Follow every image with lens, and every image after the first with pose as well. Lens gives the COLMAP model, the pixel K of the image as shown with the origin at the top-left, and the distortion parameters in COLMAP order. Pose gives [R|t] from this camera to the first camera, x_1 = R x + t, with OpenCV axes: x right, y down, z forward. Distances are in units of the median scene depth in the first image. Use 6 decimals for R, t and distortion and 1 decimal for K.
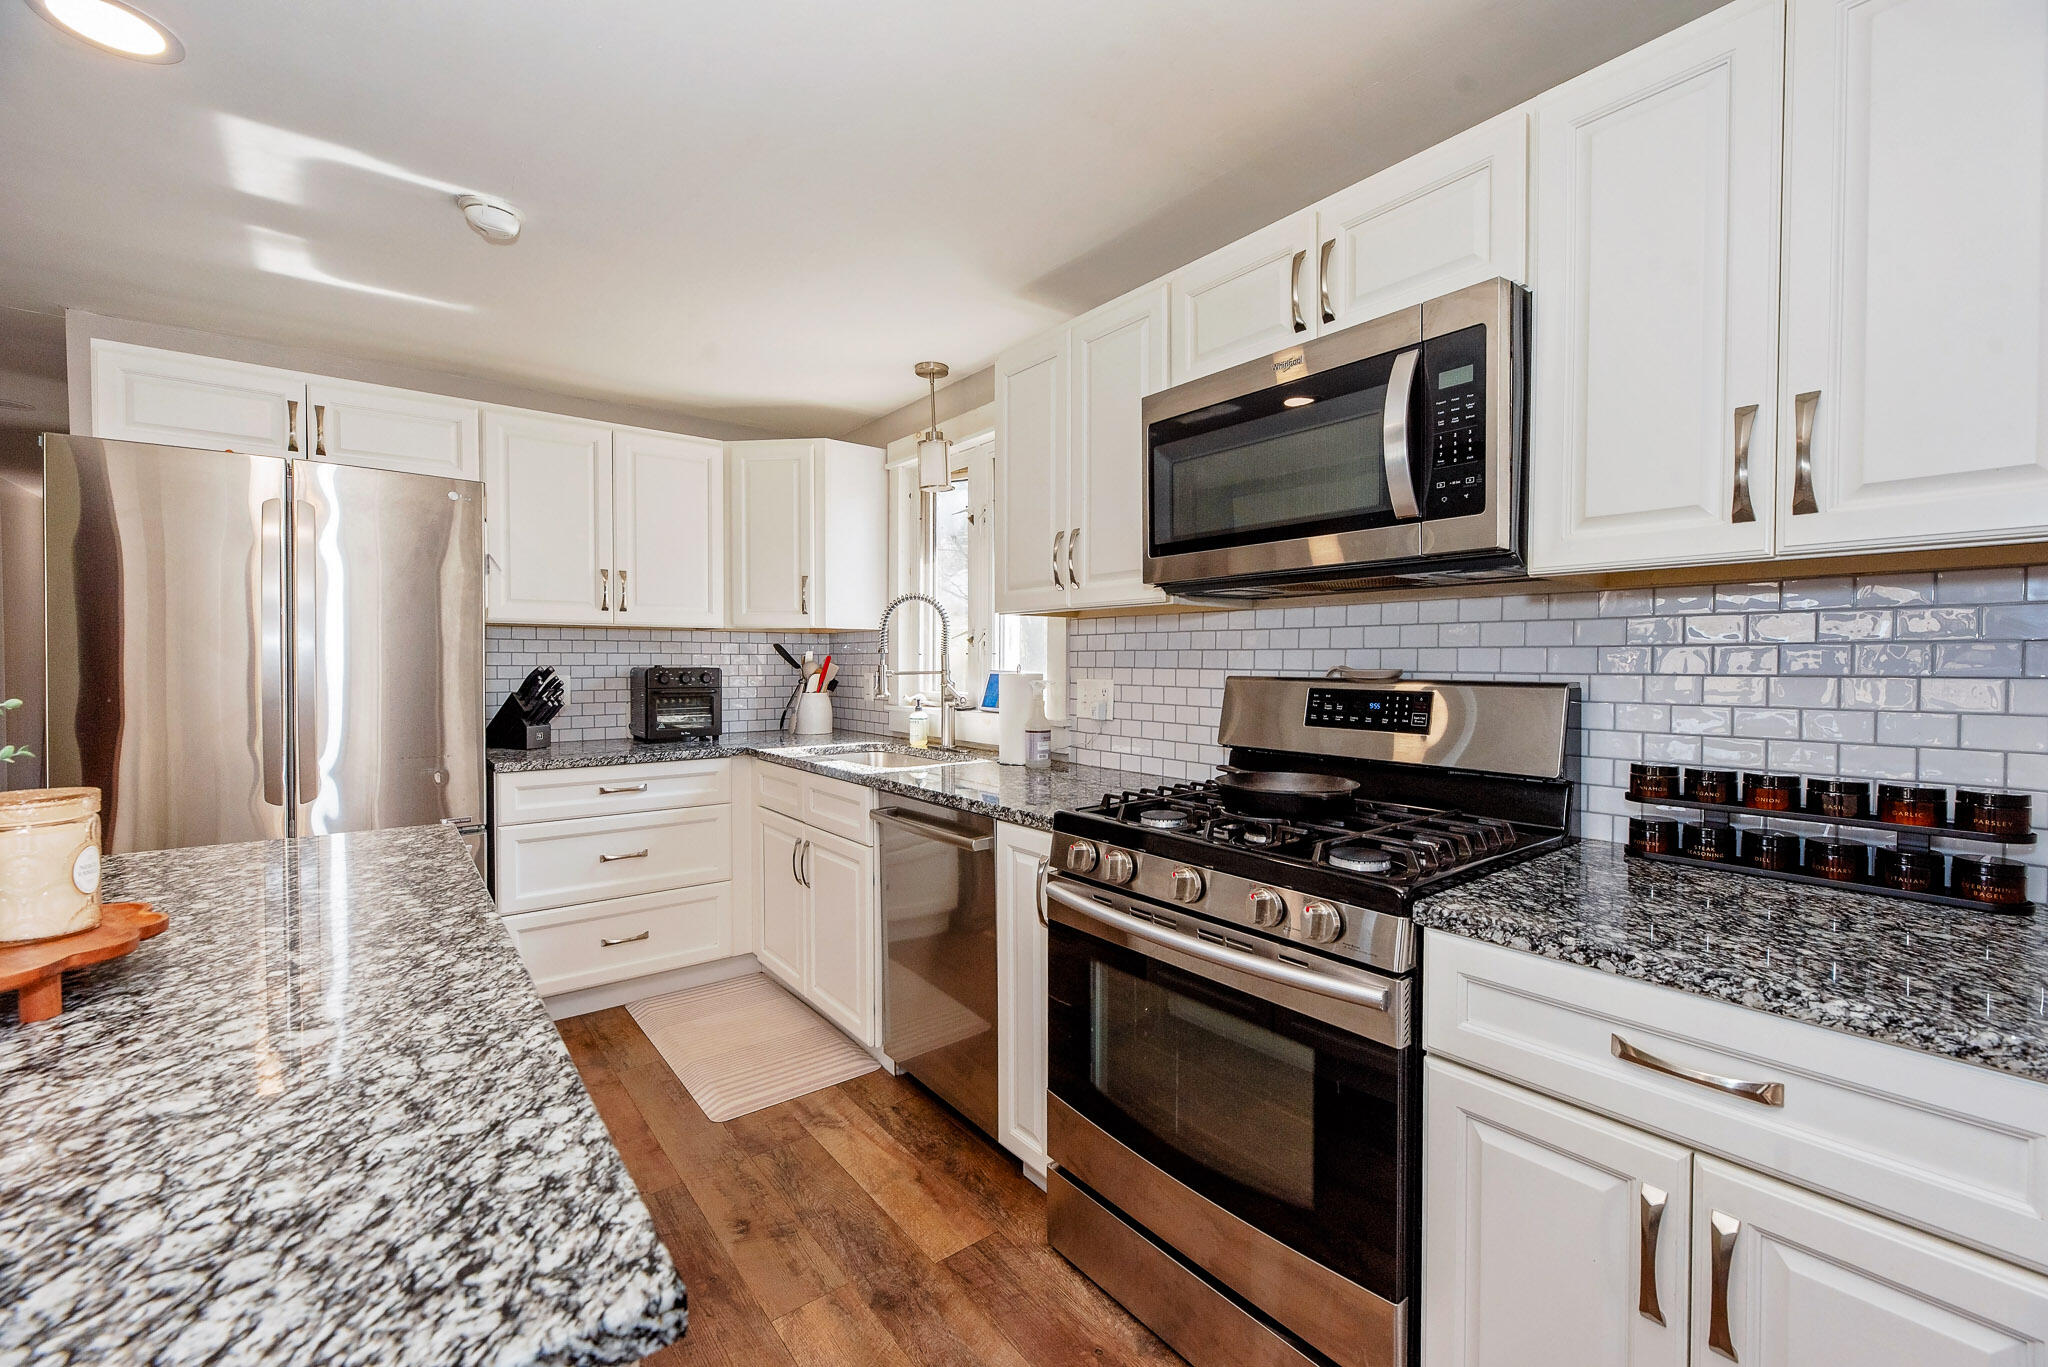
lens RADIAL K [[845.9, 0, 1094.3], [0, 845.9, 681.1], [0, 0, 1]] dist [-0.000347, -0.000008]
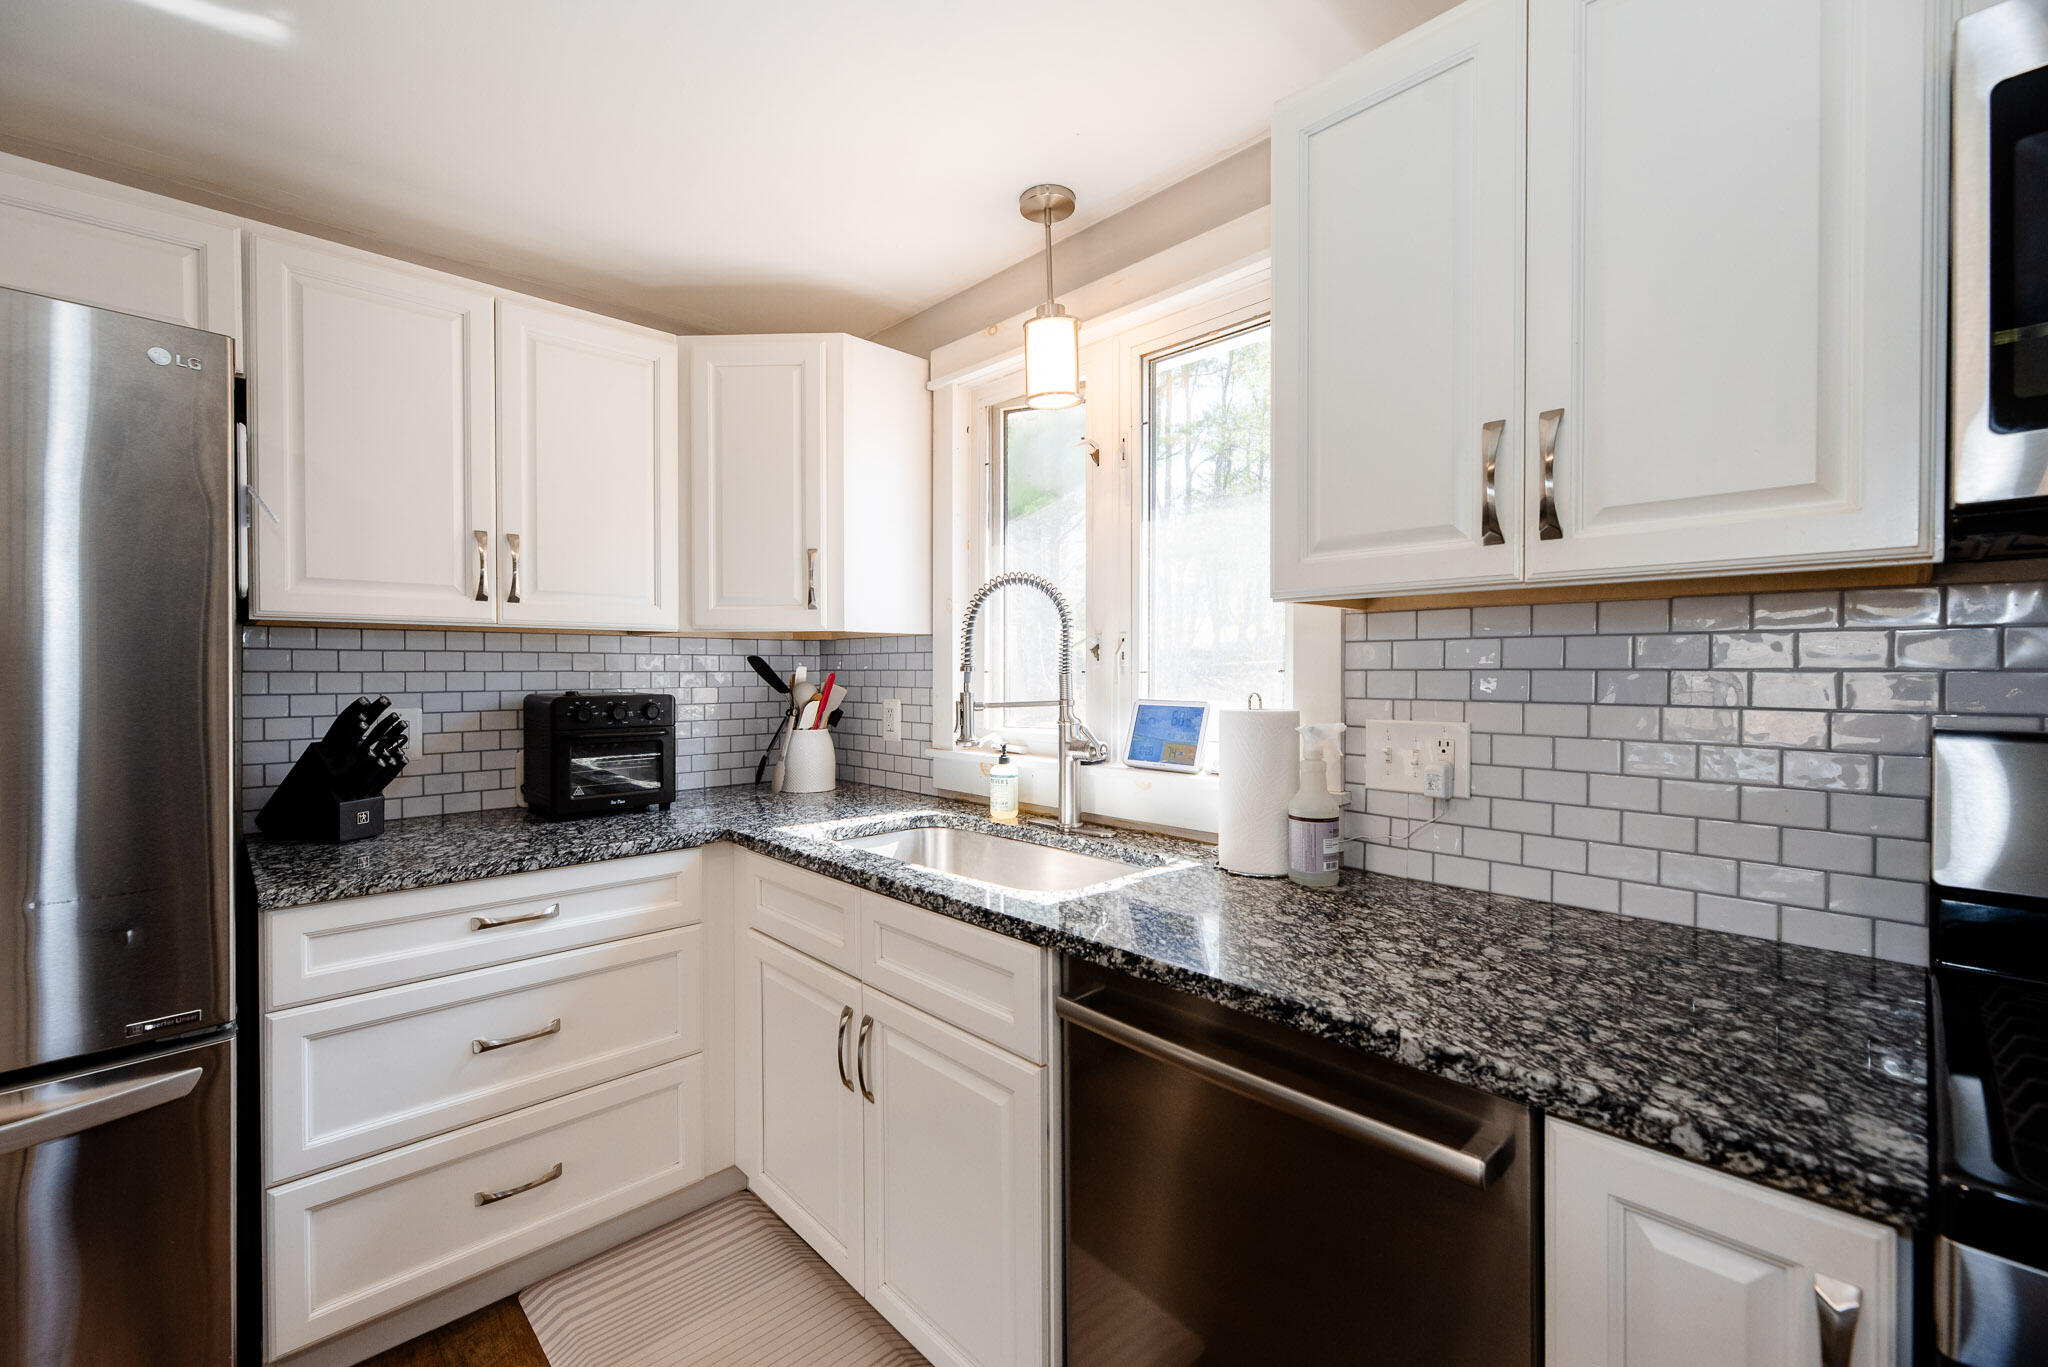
lens RADIAL K [[847.9, 0, 1051.2], [0, 847.9, 678.8], [0, 0, 1]] dist [-0.001513, -0.000020]
pose [[0.997310, -0.003635, 0.073205, -0.211201], [0.004586, 0.999907, -0.012828, -0.018235], [-0.073152, 0.013129, 0.997234, 0.356893]]
